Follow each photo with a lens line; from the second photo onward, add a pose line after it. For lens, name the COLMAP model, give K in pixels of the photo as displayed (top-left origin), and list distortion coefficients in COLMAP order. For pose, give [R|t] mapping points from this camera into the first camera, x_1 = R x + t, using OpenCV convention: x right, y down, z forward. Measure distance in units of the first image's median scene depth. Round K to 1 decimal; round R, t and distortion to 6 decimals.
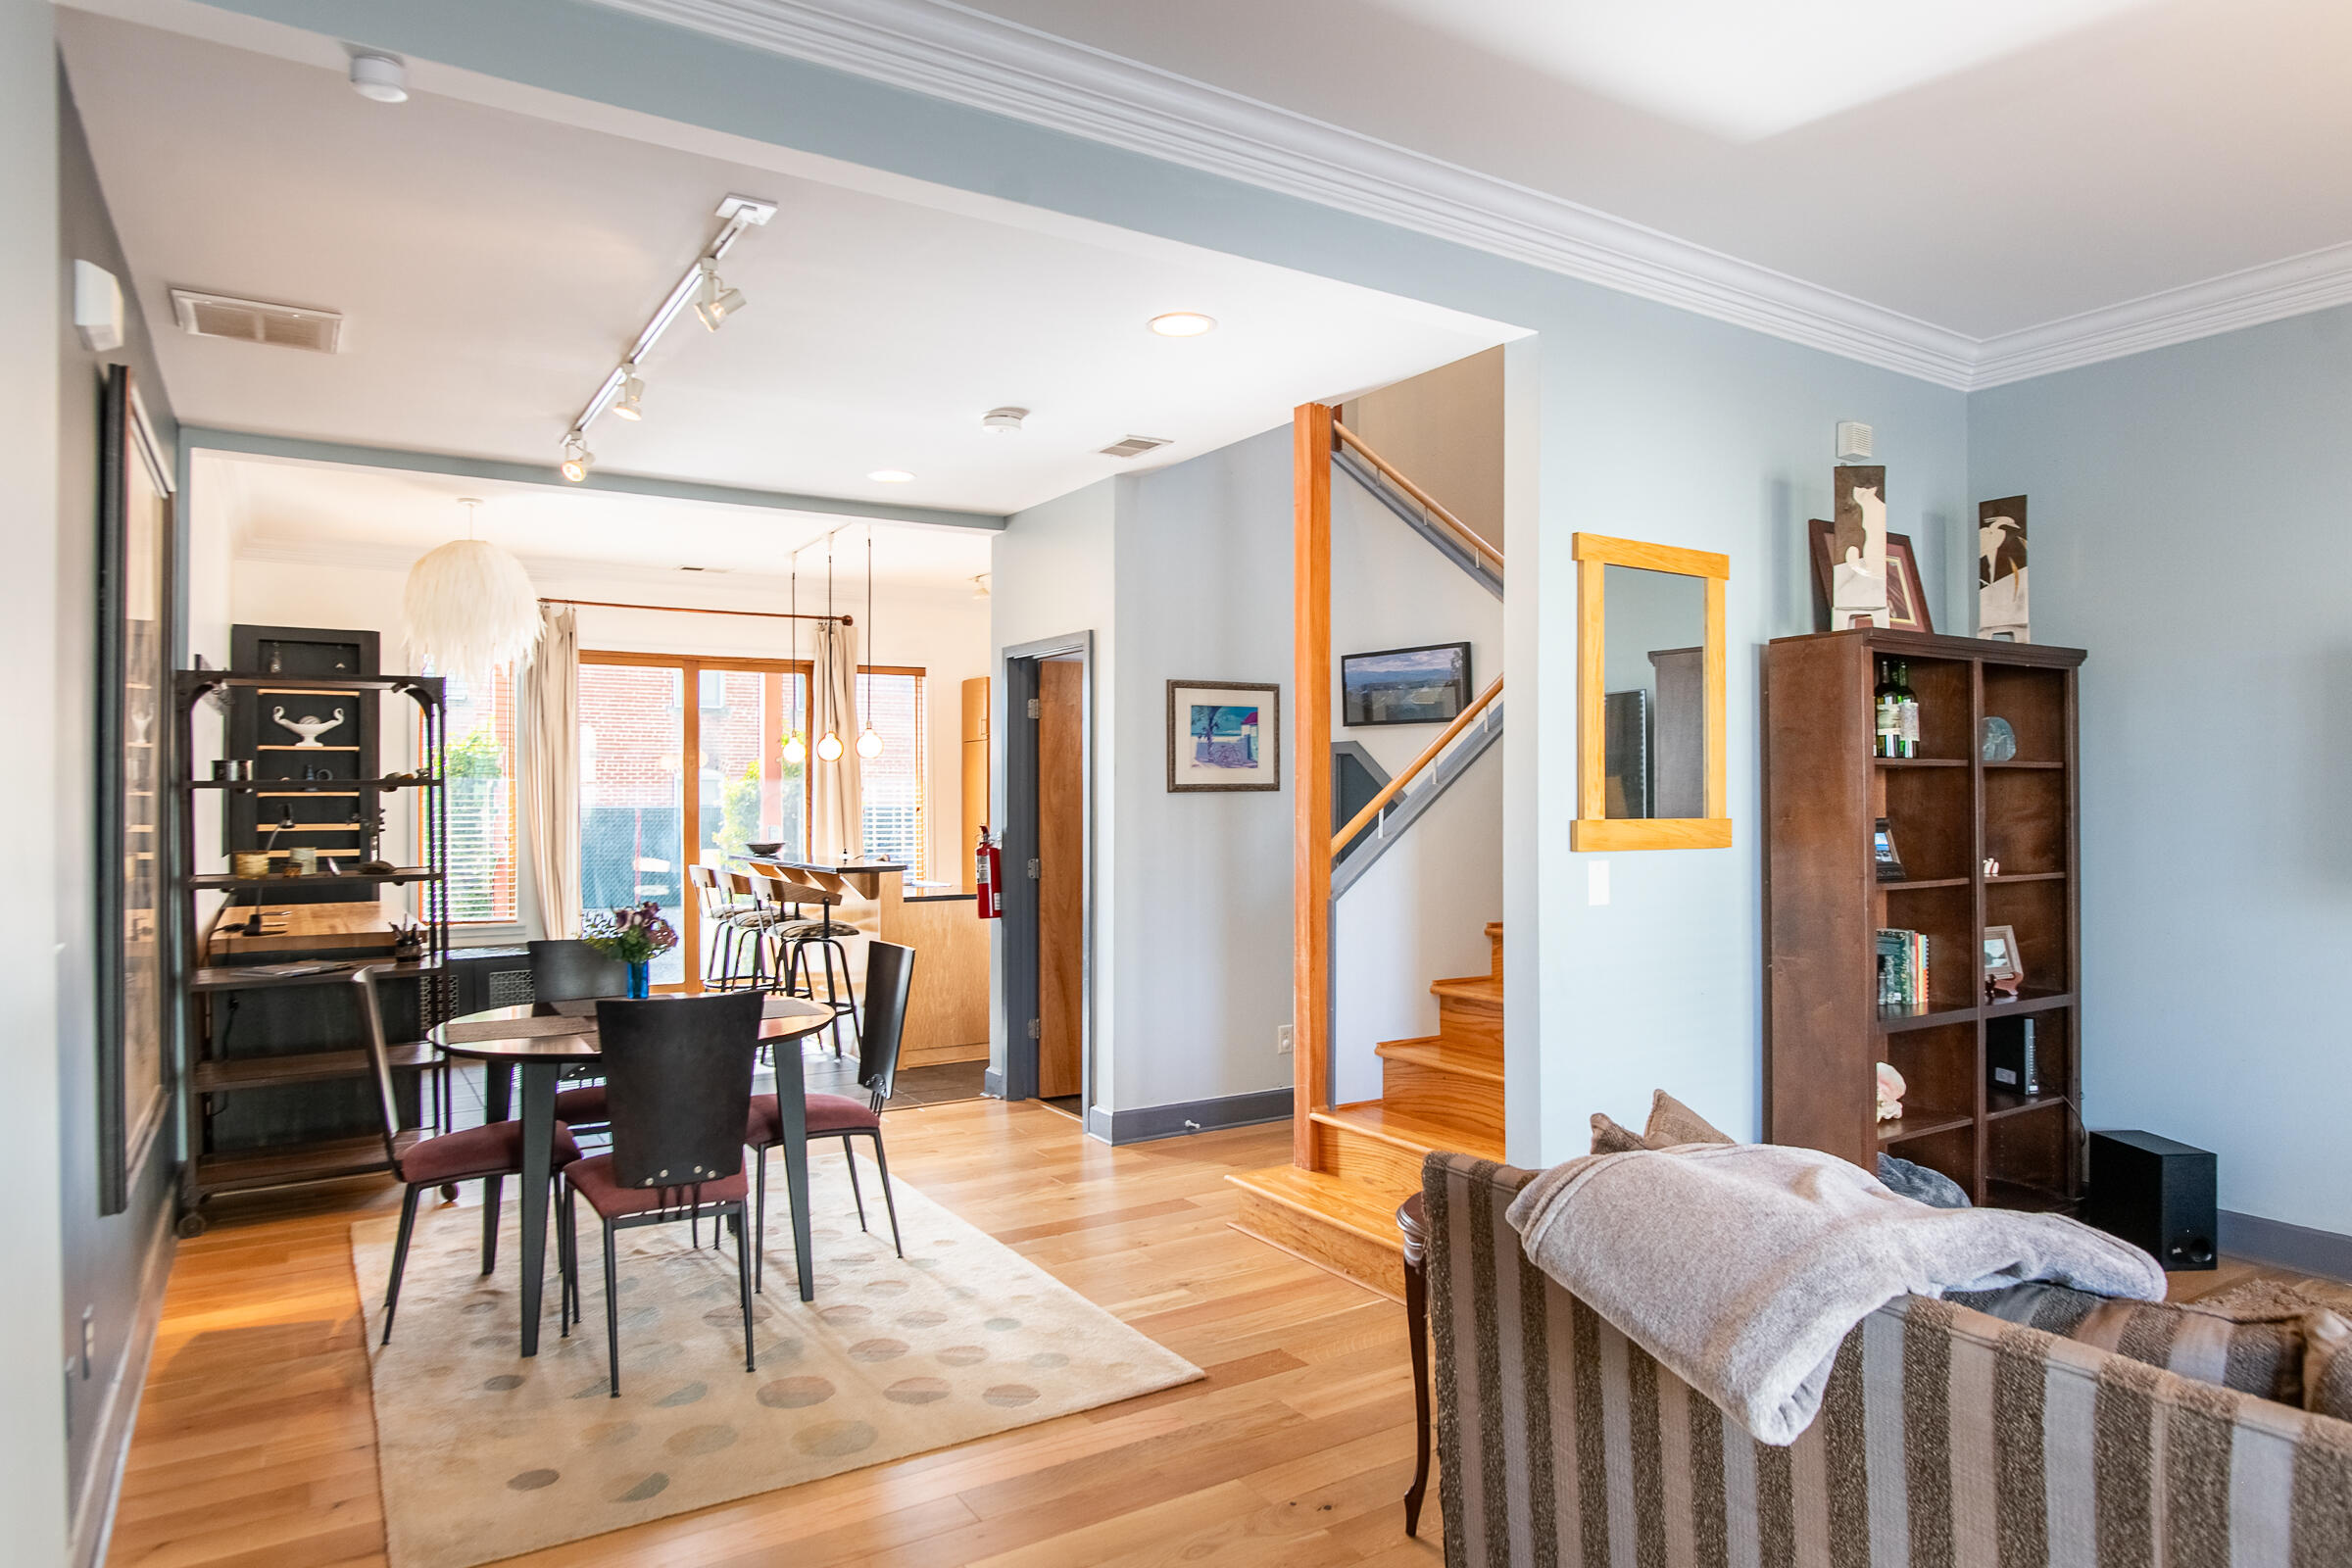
lens RADIAL K [[1408.2, 0, 1190.9], [0, 1408.2, 794.6], [0, 0, 1]] dist [-0.036956, 0.015096]
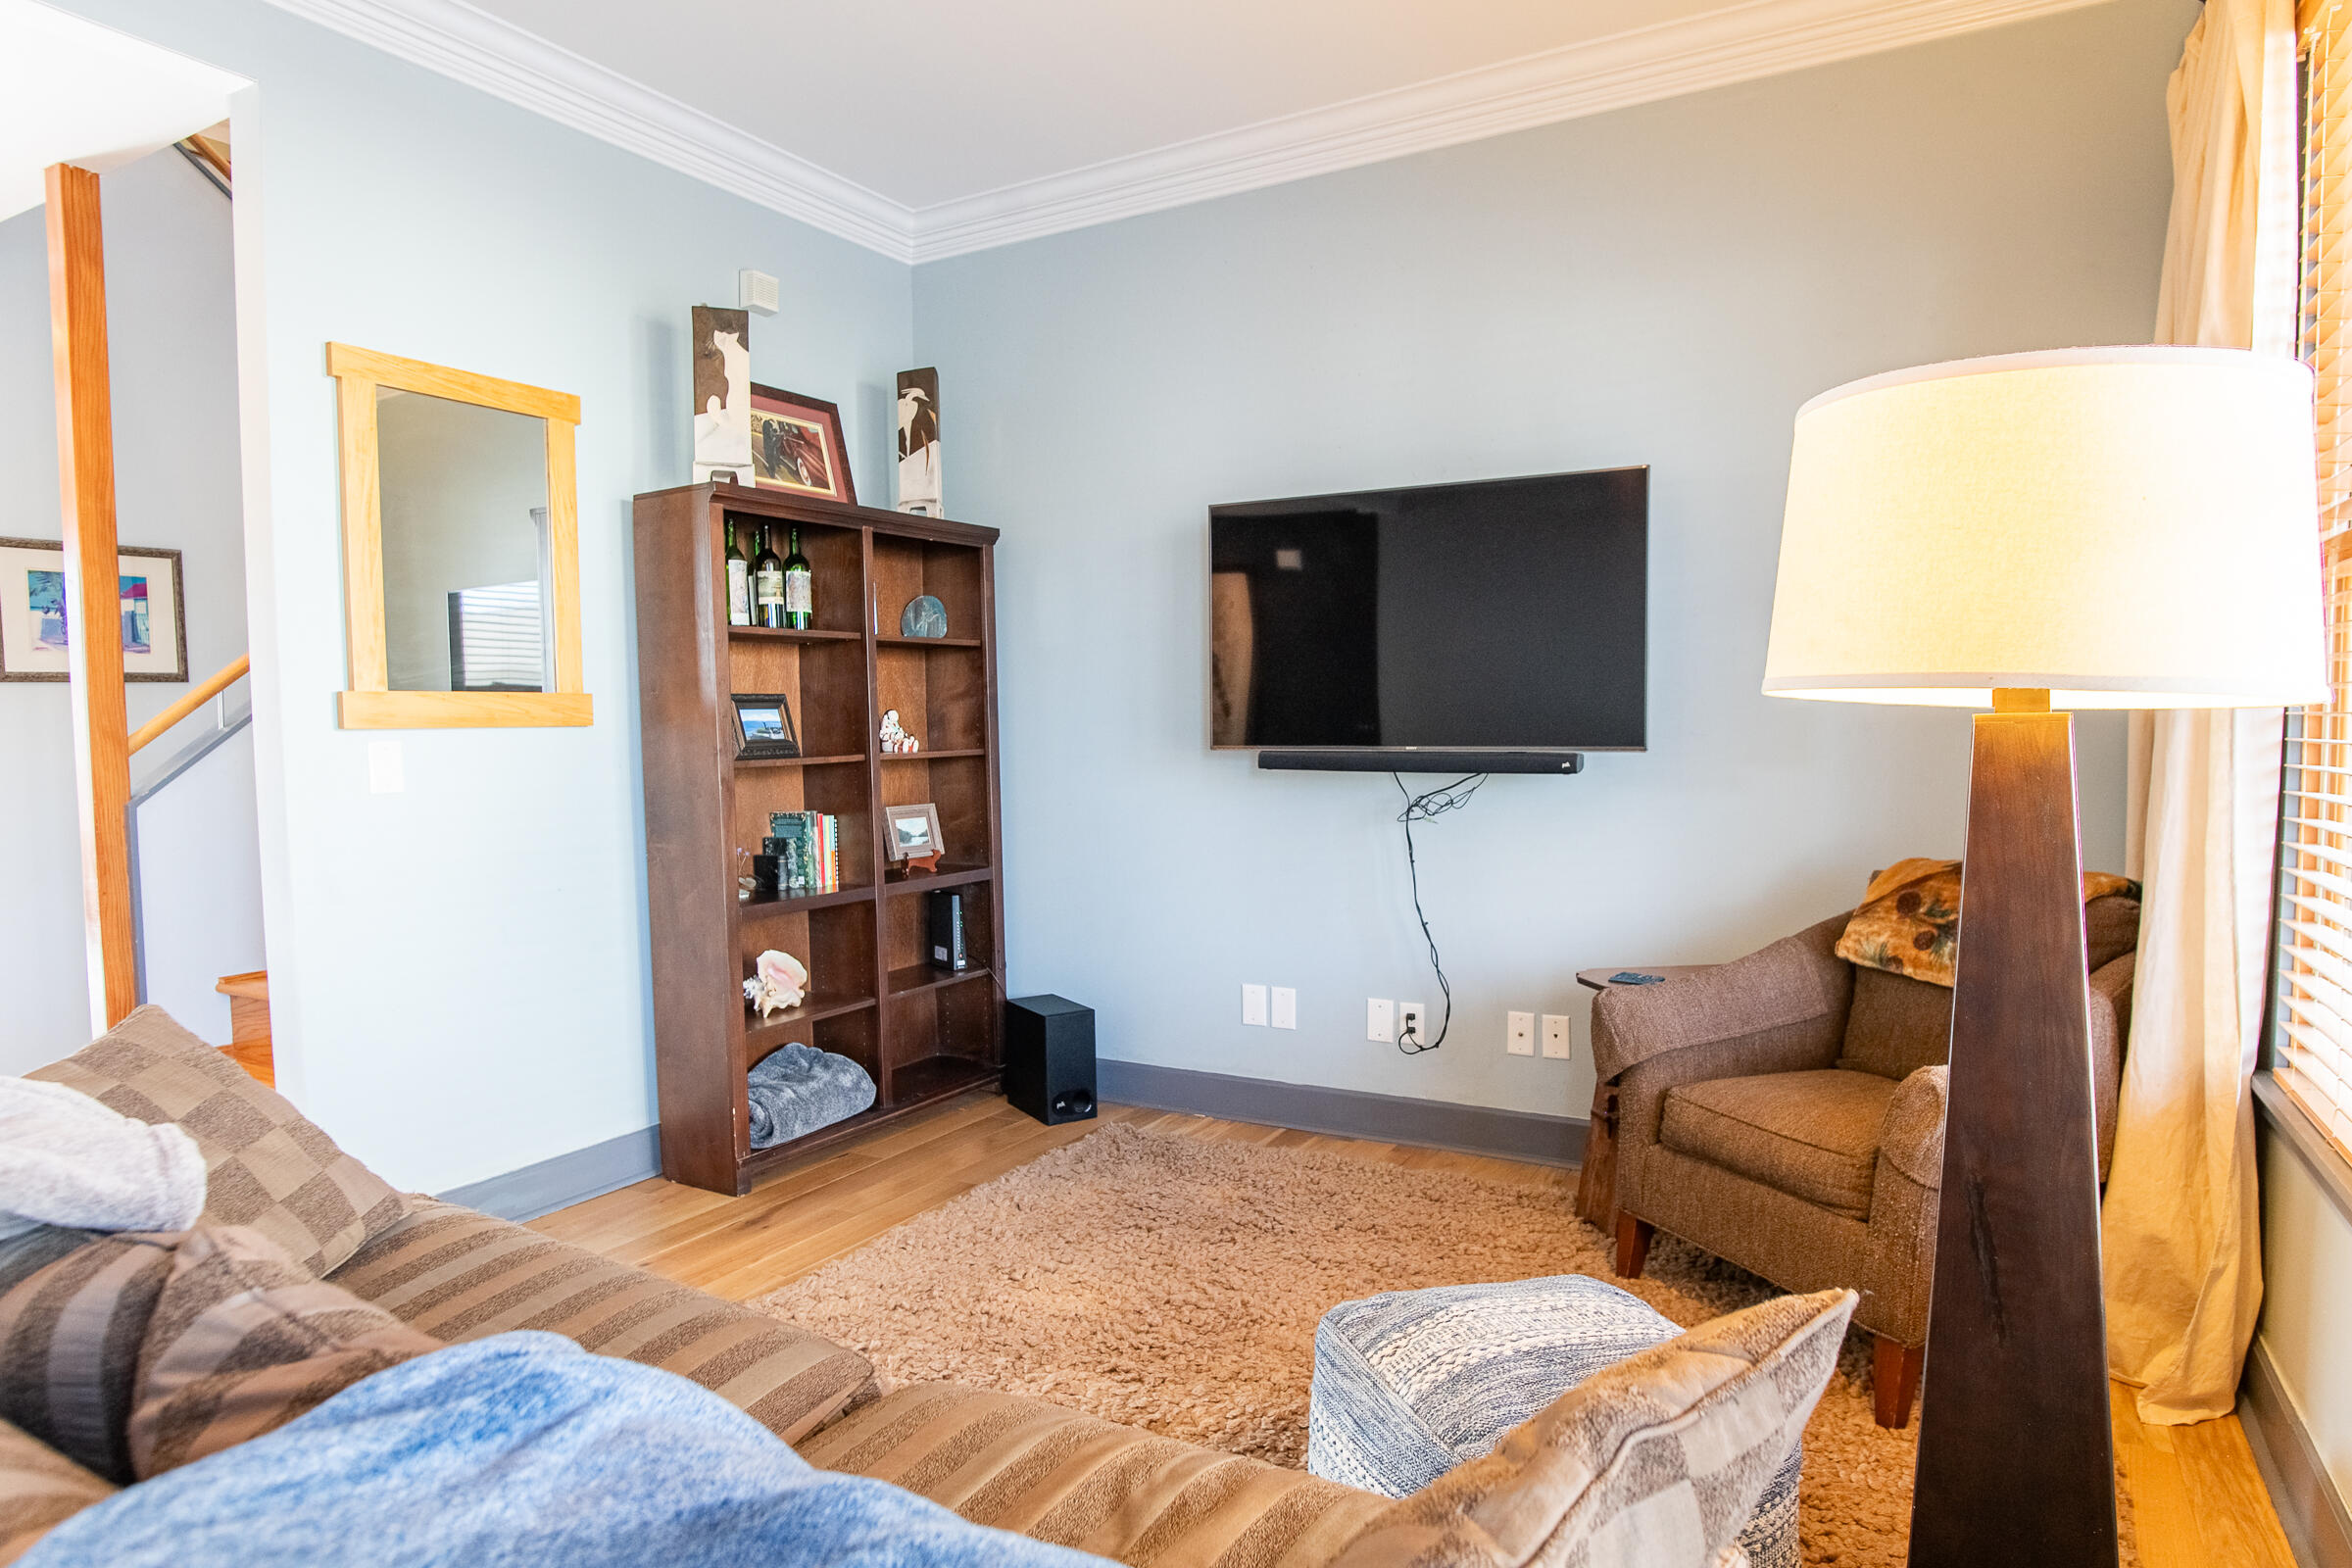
lens RADIAL K [[1408.2, 0, 1163.4], [0, 1408.2, 782.9], [0, 0, 1]] dist [-0.036956, 0.015096]
pose [[0.881268, -0.034535, 0.471353, 0.272304], [0.011041, 0.998559, 0.052520, 0.029794], [-0.472488, -0.041080, 0.880379, 0.034651]]
